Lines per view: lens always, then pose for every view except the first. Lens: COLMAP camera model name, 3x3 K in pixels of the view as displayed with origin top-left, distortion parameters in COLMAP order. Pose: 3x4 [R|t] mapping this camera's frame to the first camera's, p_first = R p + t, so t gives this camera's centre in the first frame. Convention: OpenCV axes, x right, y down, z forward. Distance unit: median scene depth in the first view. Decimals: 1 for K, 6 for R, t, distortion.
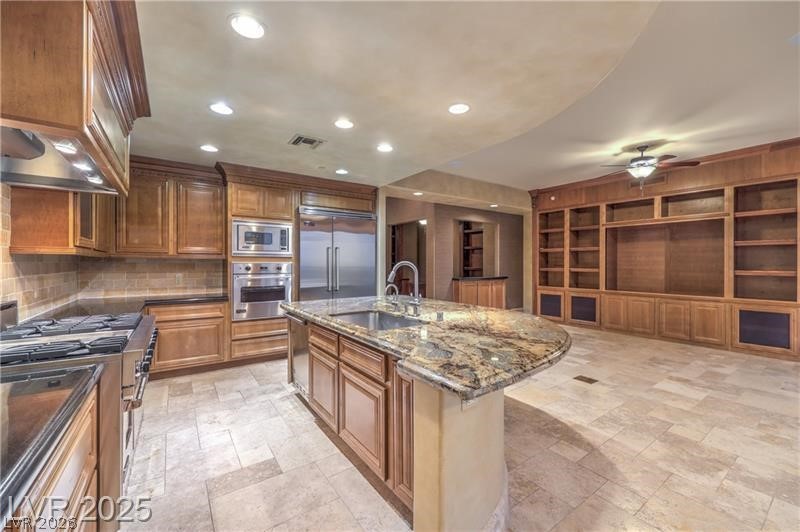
lens RADIAL K [[320.6, 0, 400.0], [0, 320.6, 266.0], [0, 0, 1]] dist [0.000384, 0.000010]
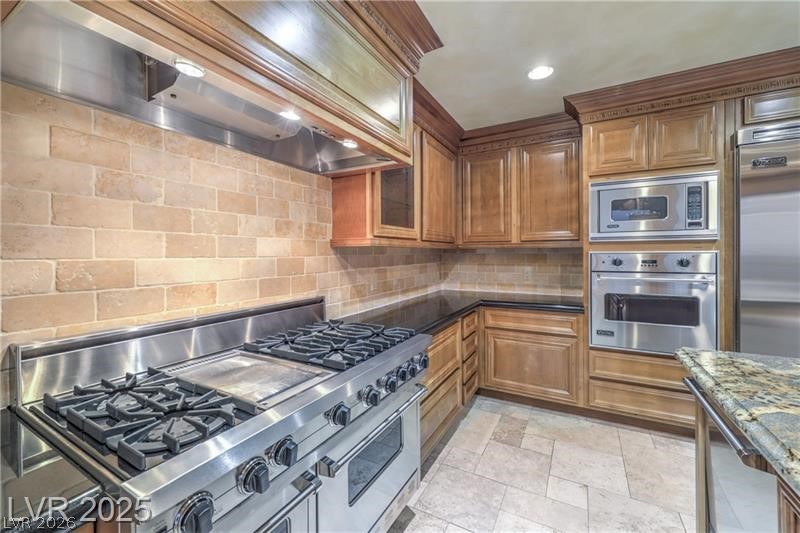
lens RADIAL K [[320.1, 0, 405.6], [0, 320.1, 254.7], [0, 0, 1]] dist [-0.000556, -0.000116]
pose [[0.440240, -0.001805, -0.897878, -0.109238], [0.002680, 0.999996, -0.000697, -0.006238], [0.897876, -0.002100, 0.440243, 0.359597]]
